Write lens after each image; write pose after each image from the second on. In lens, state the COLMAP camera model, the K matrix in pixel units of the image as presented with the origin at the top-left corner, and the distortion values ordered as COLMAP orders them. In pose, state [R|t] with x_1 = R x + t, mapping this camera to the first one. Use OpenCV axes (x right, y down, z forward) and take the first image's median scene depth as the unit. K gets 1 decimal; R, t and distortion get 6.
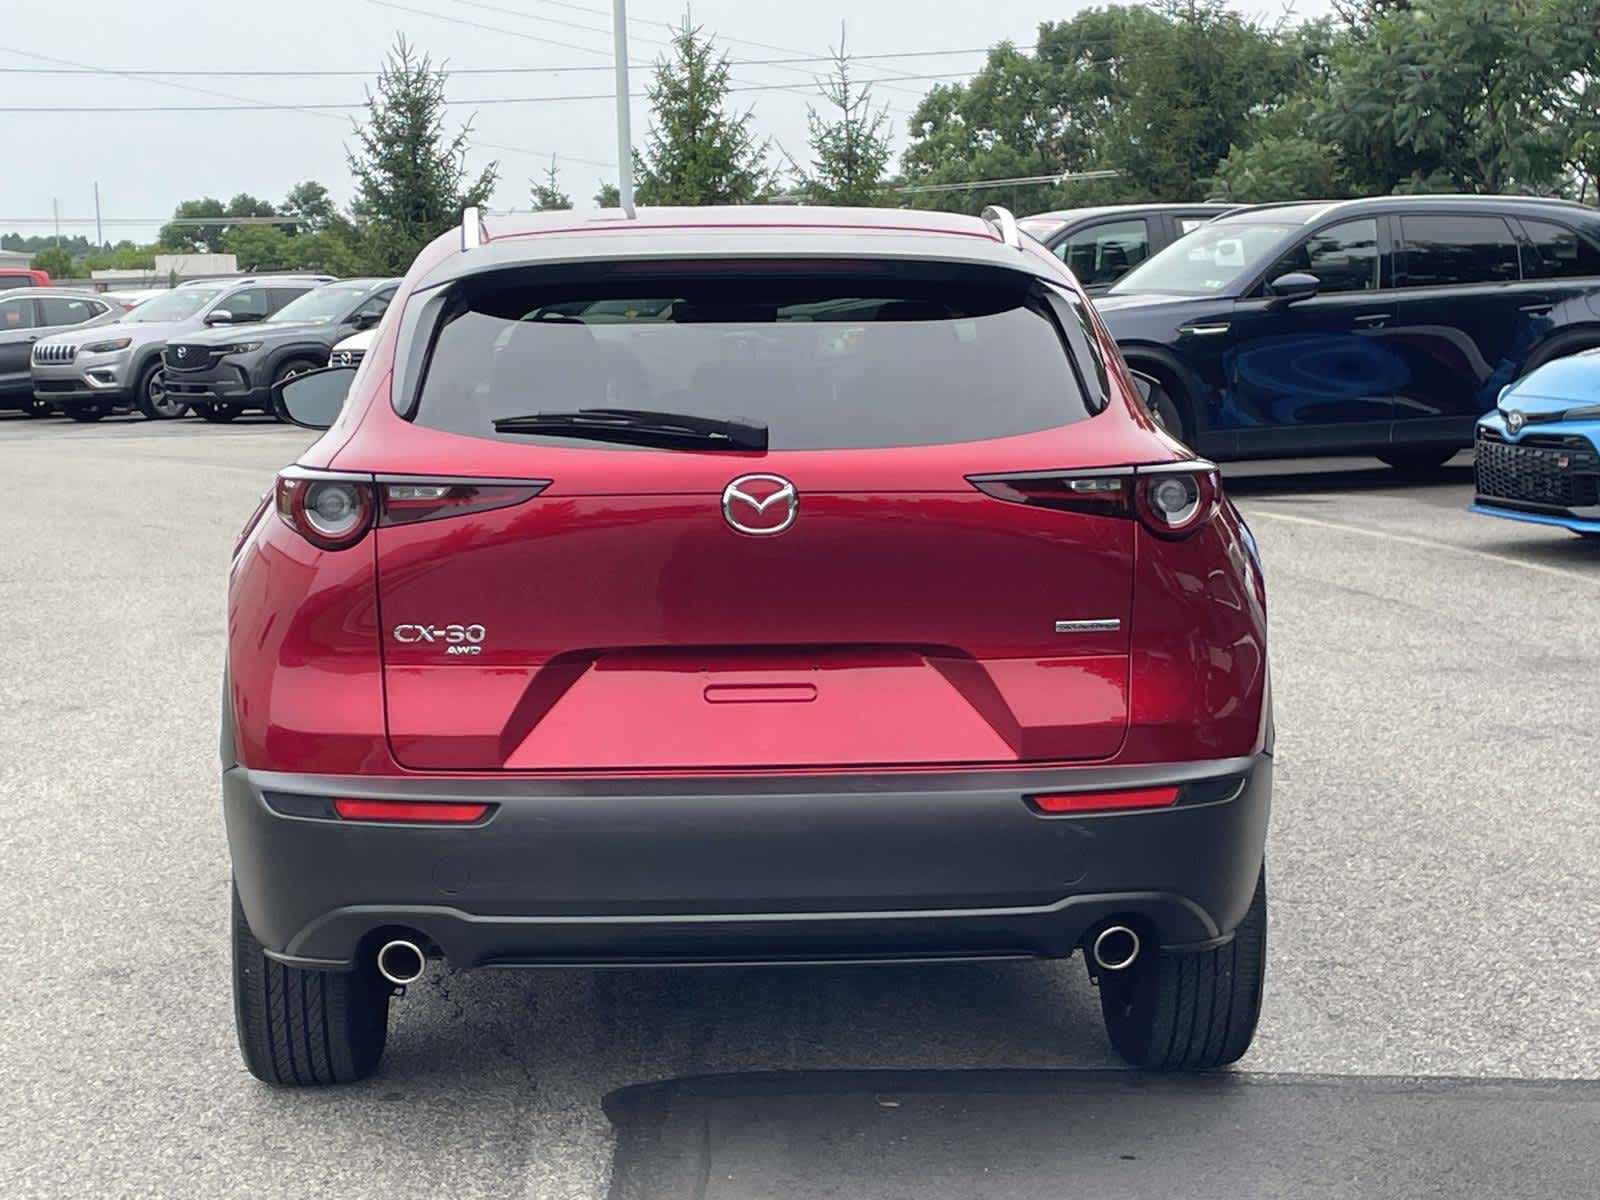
lens RADIAL K [[3099.8, 0, 800.3], [0, 3099.8, 560.8], [0, 0, 1]] dist [0.150366, -1.739287]
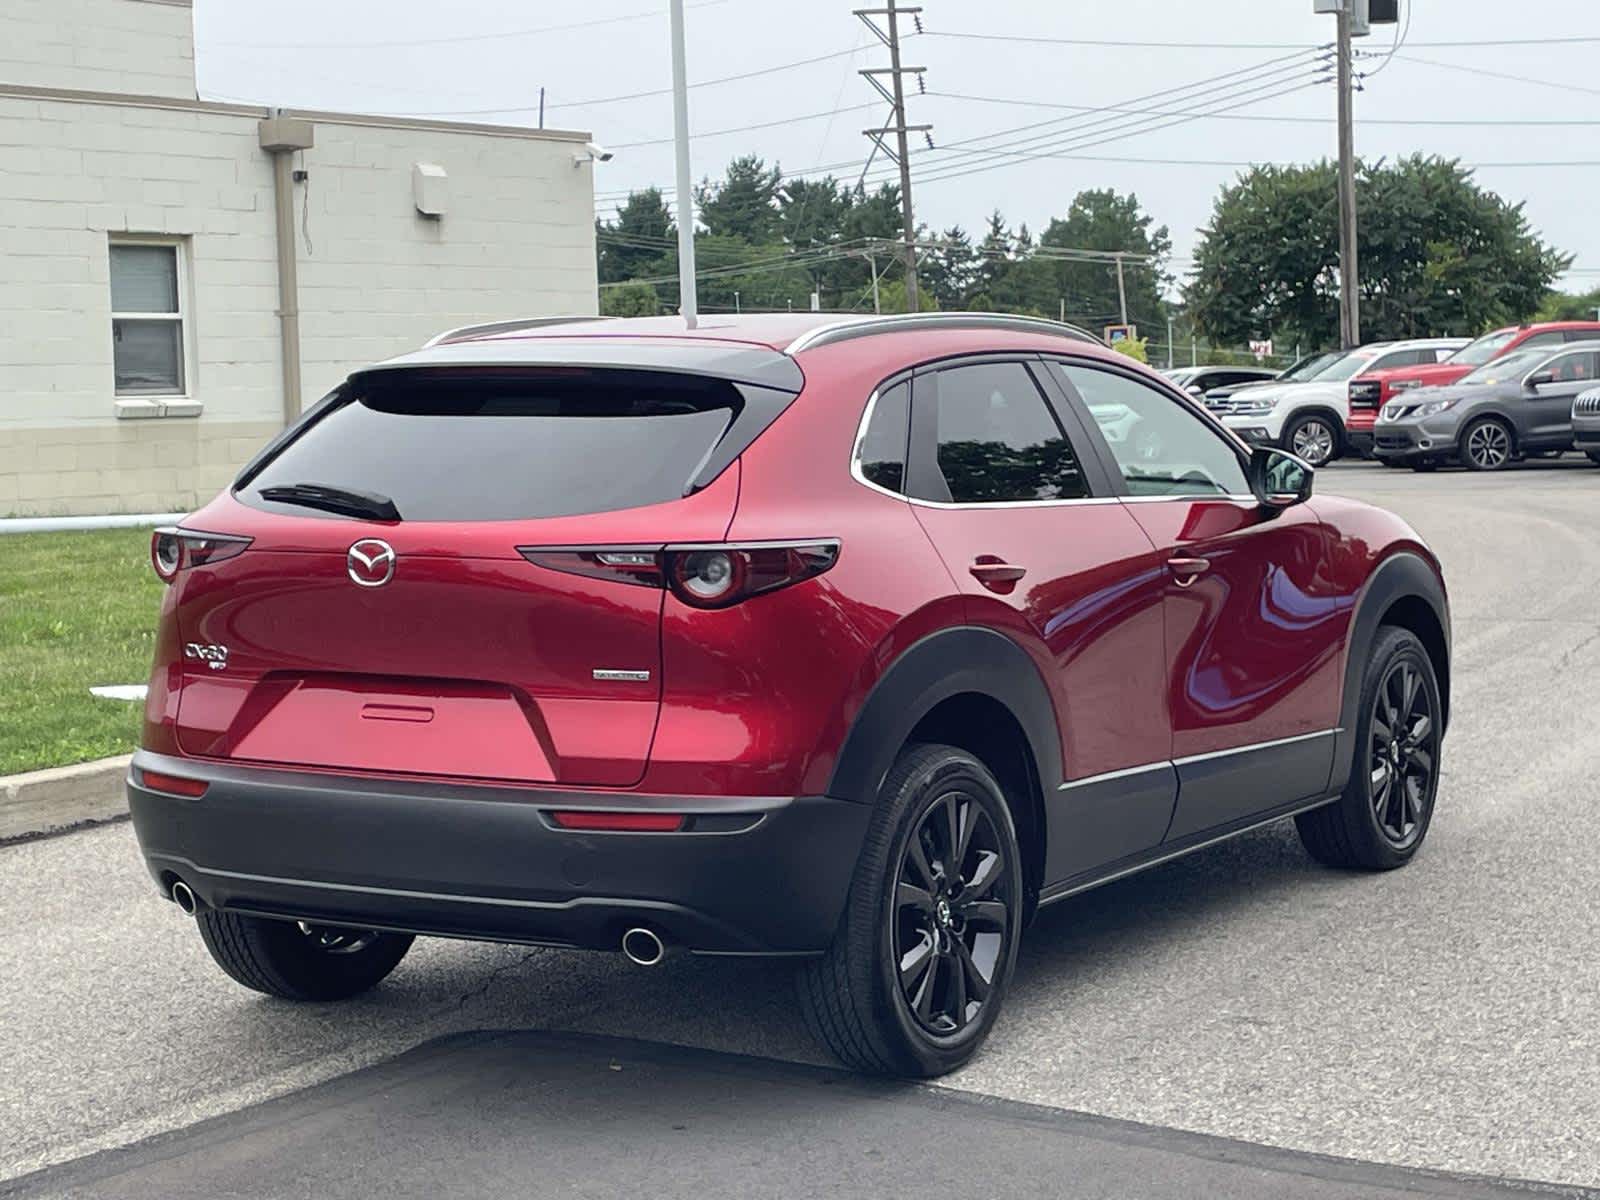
lens RADIAL K [[3070.5, 0, 850.6], [0, 3070.5, 605.0], [0, 0, 1]] dist [0.136737, -0.250849]
pose [[0.831690, 0.046555, -0.553285, 0.826088], [-0.046152, 0.998827, 0.014670, -0.027861], [0.553319, 0.013335, 0.832863, 0.057104]]
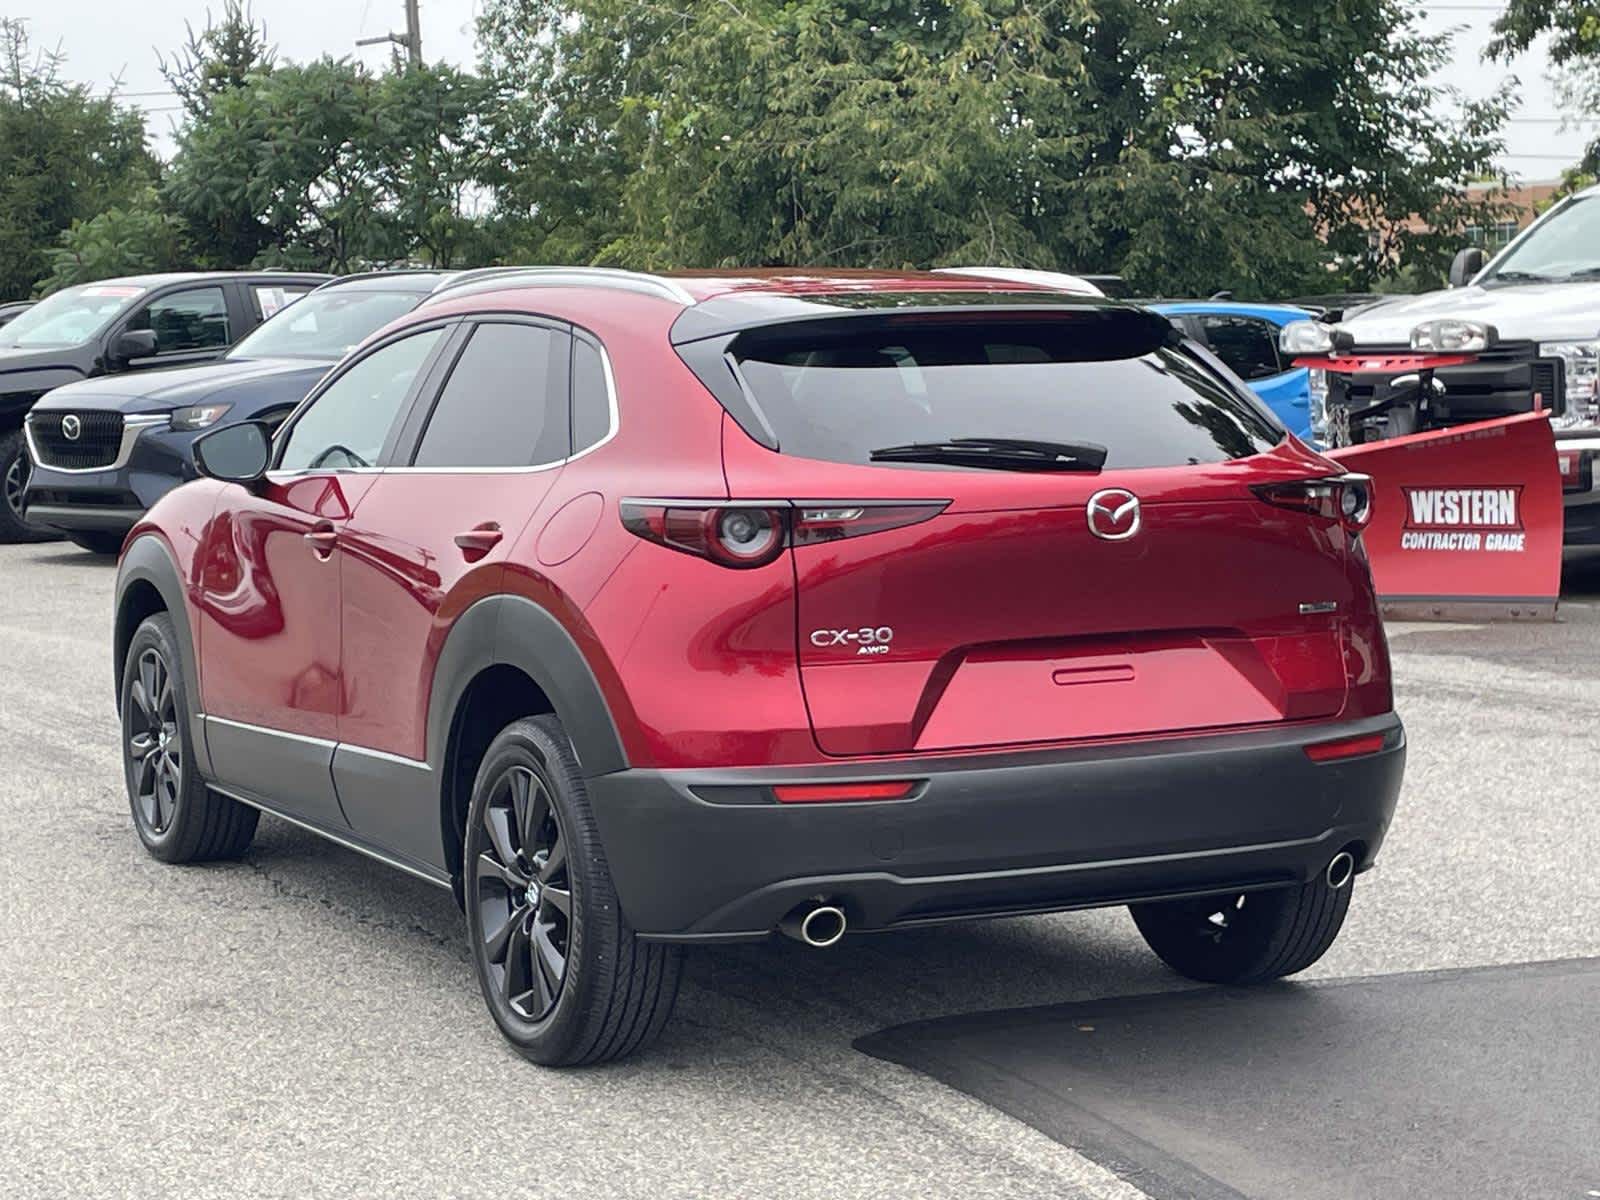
lens RADIAL K [[3070.5, 0, 850.6], [0, 3070.5, 605.0], [0, 0, 1]] dist [0.136737, -0.250849]
pose [[0.896719, -0.039851, 0.440802, -0.608769], [0.043683, 0.999044, 0.001457, 0.009934], [-0.440439, 0.017949, 0.897603, -0.019050]]
